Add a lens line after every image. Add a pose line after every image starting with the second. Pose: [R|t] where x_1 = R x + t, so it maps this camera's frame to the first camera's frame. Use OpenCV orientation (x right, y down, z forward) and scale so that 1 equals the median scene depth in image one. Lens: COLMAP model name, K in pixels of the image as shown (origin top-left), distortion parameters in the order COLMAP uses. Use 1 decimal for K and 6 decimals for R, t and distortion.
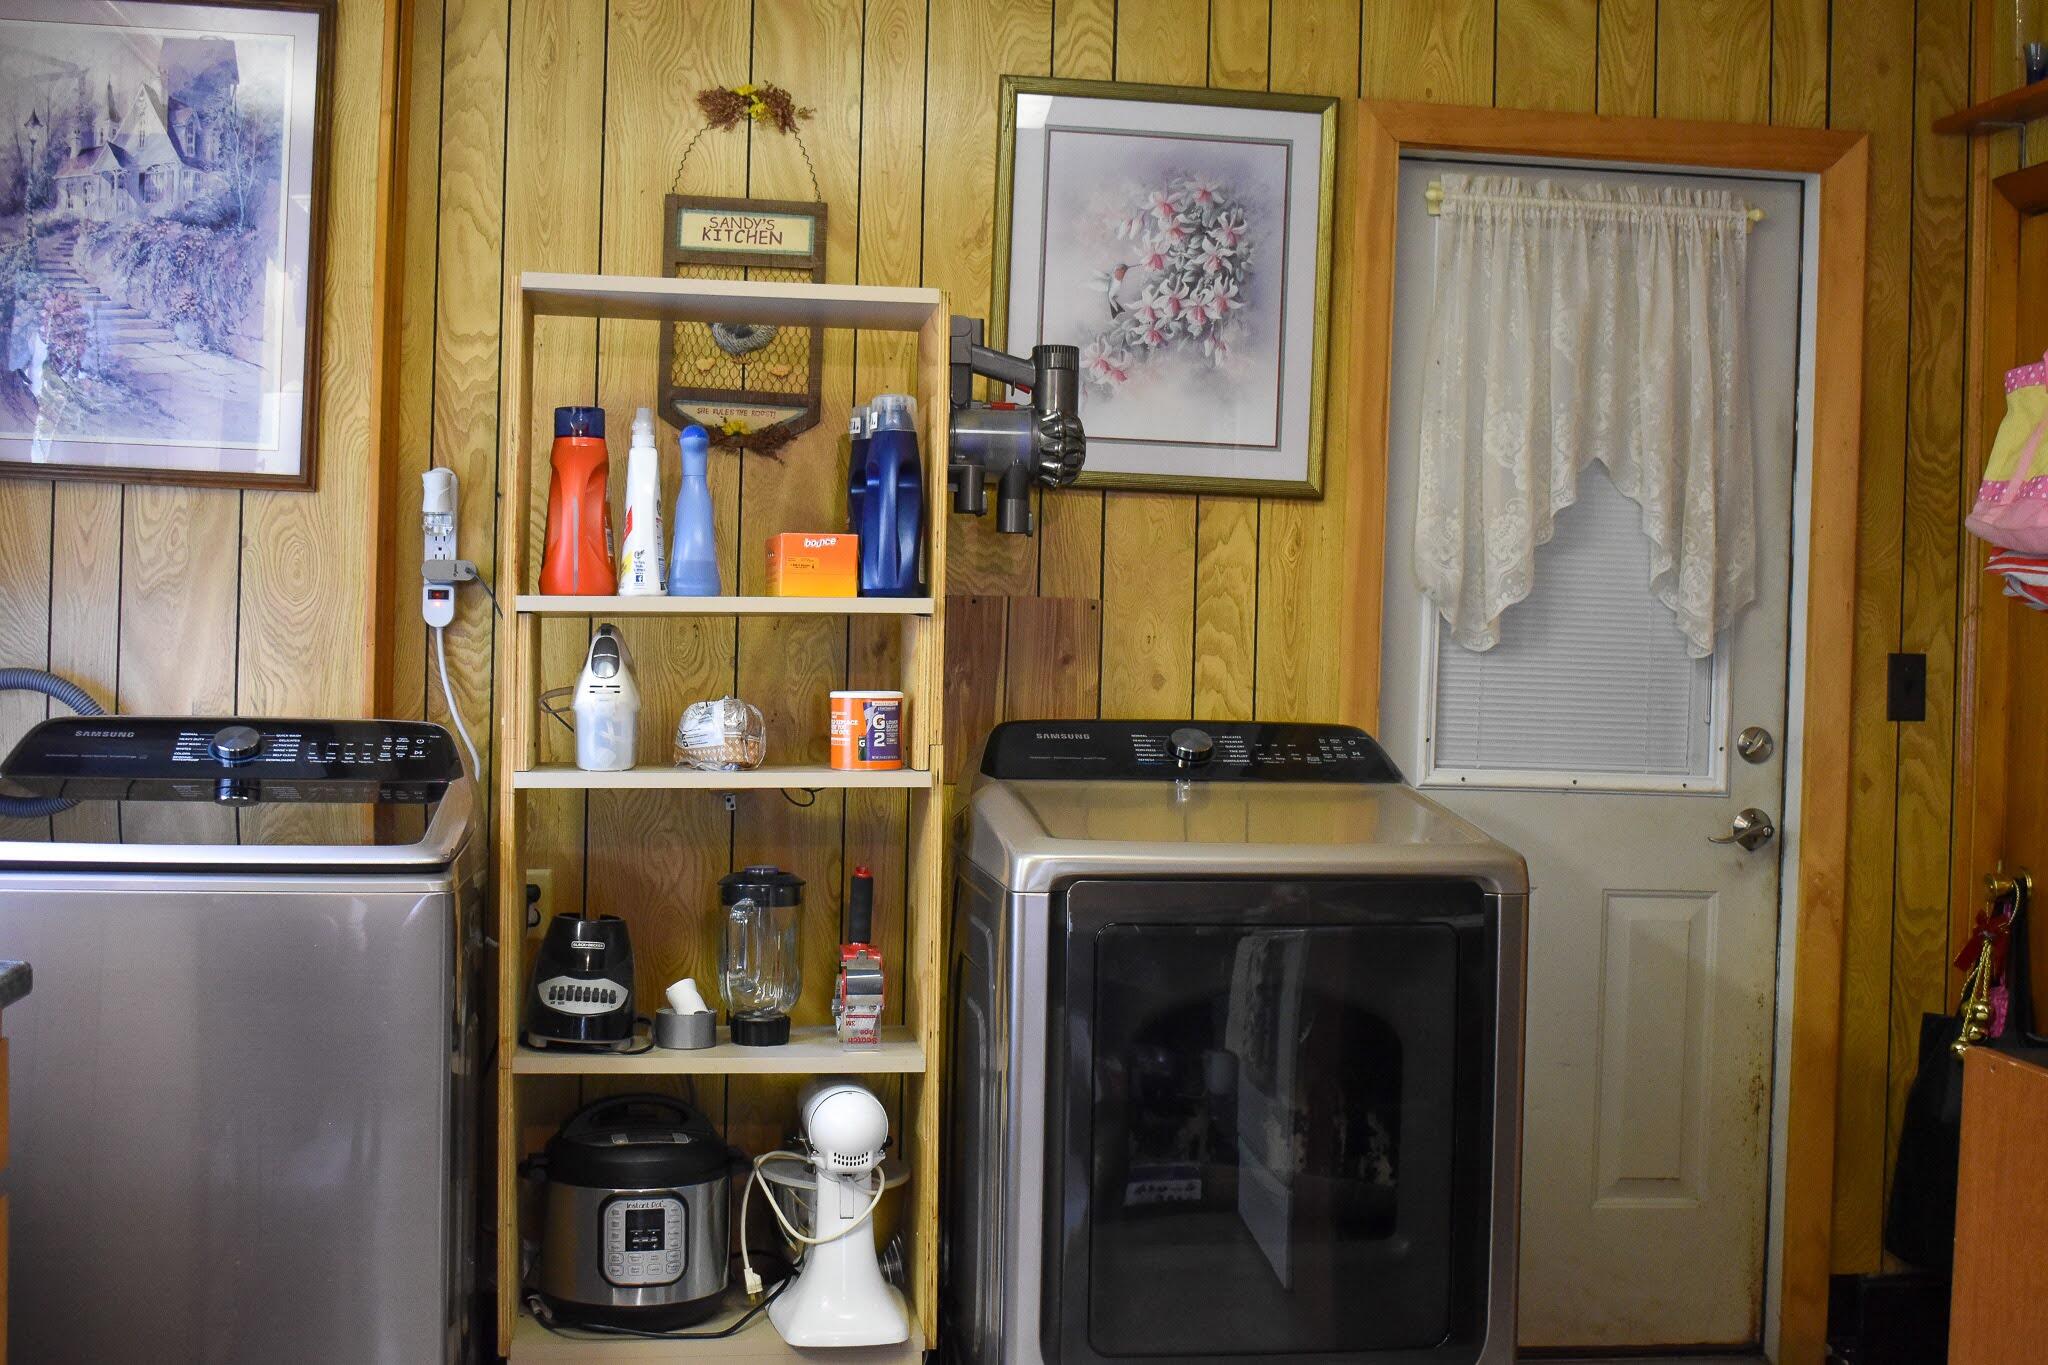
lens RADIAL K [[2451.0, 0, 1034.6], [0, 2451.0, 675.2], [0, 0, 1]] dist [-0.058278, 0.000000]
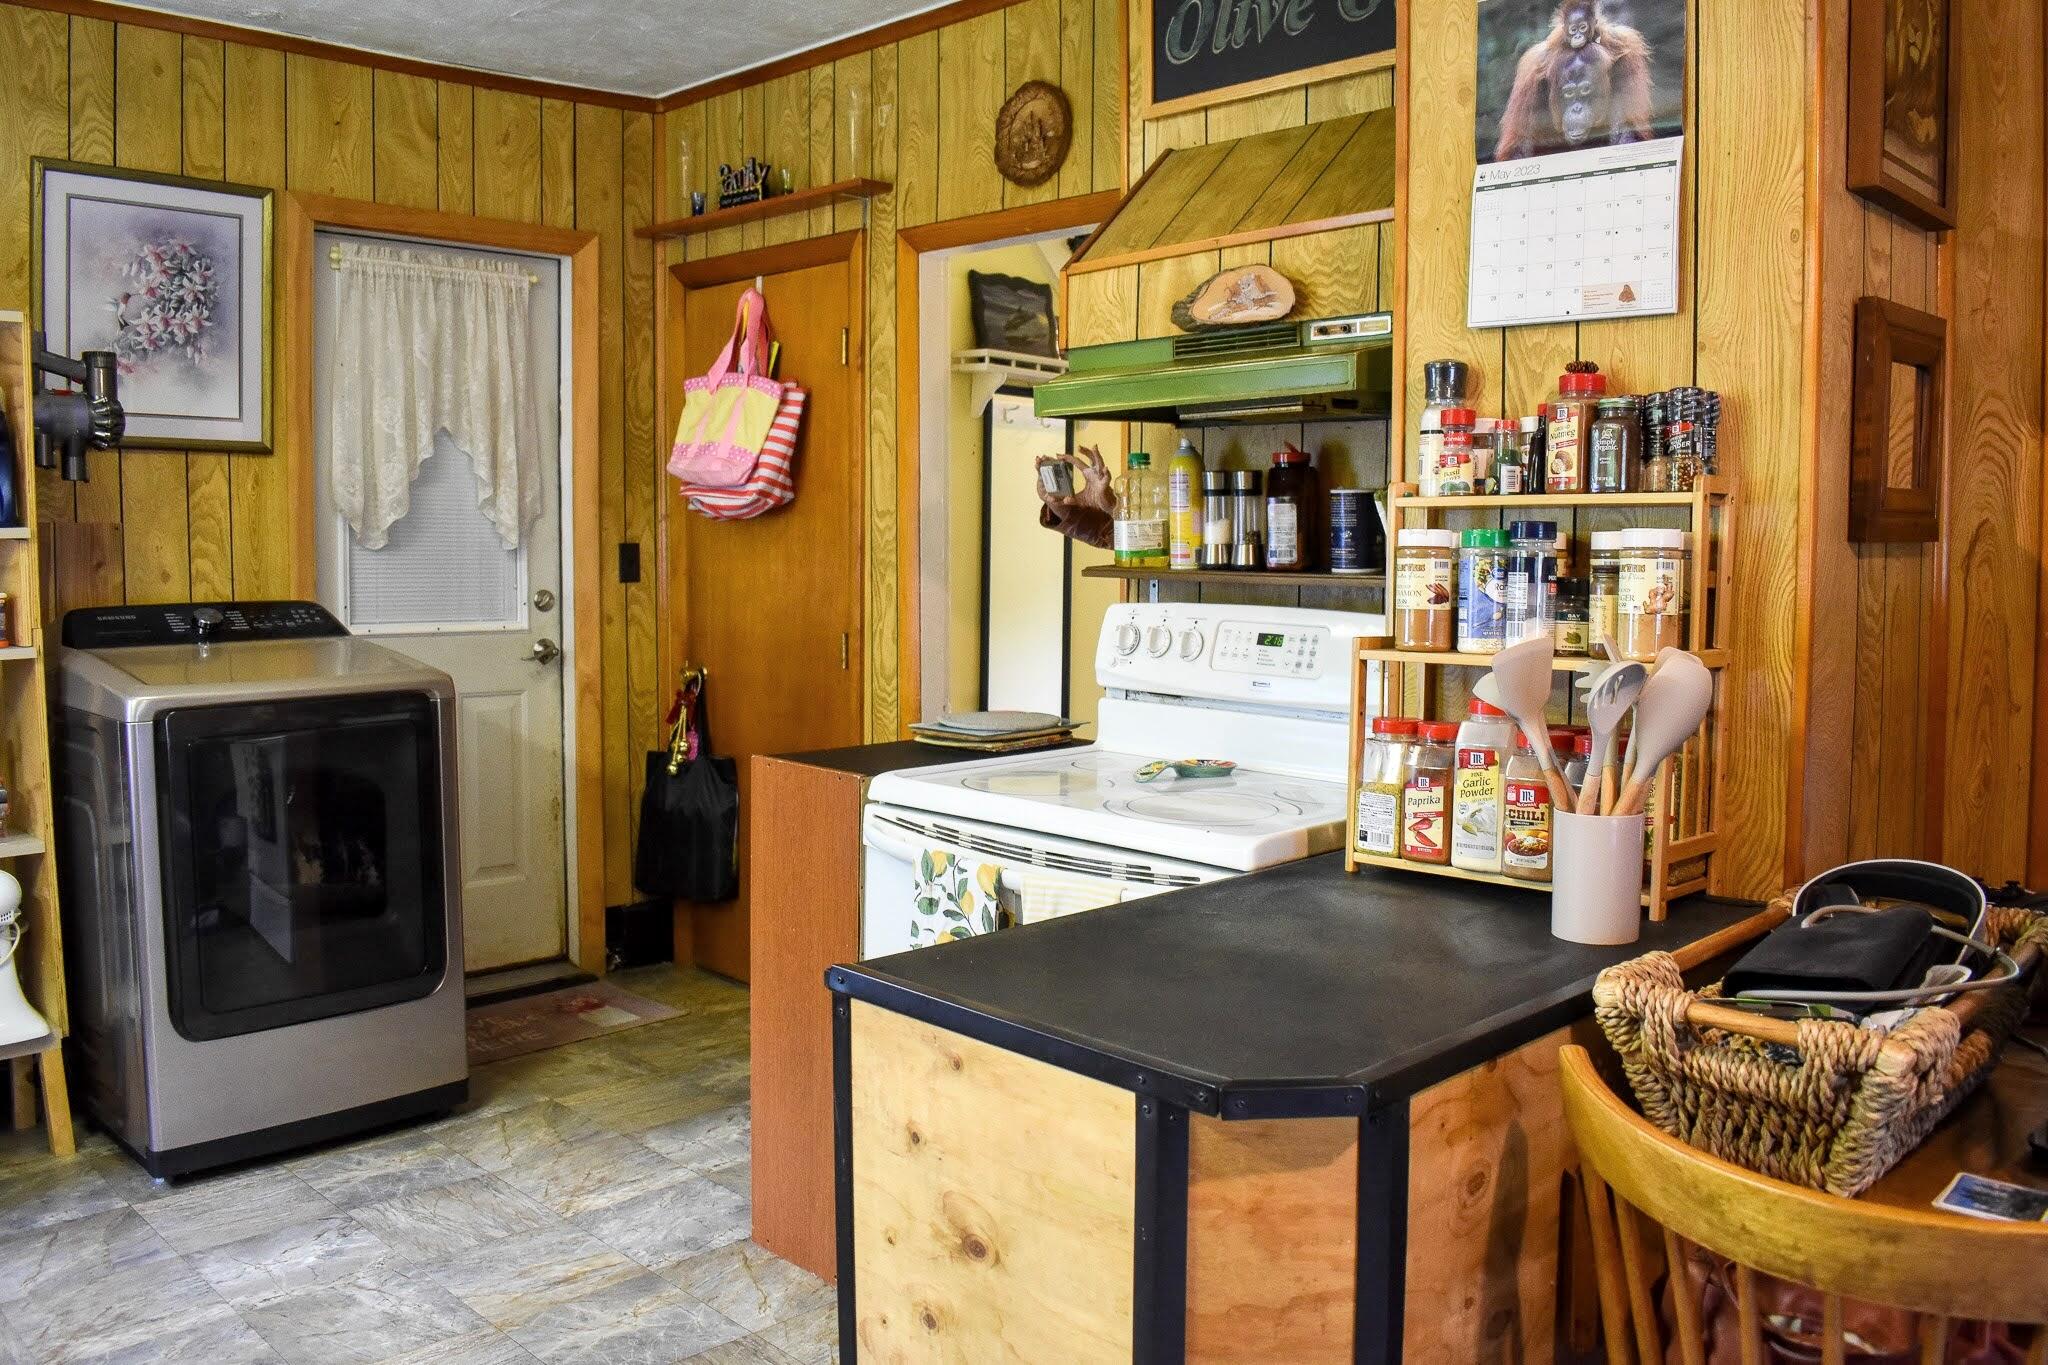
lens RADIAL K [[1650.3, 0, 1038.2], [0, 1650.3, 673.9], [0, 0, 1]] dist [-0.099592, 0.019504]
pose [[0.789591, -0.072847, 0.609295, -0.125770], [0.025314, 0.995950, 0.086271, -0.009578], [-0.613112, -0.052696, 0.788237, -0.091796]]
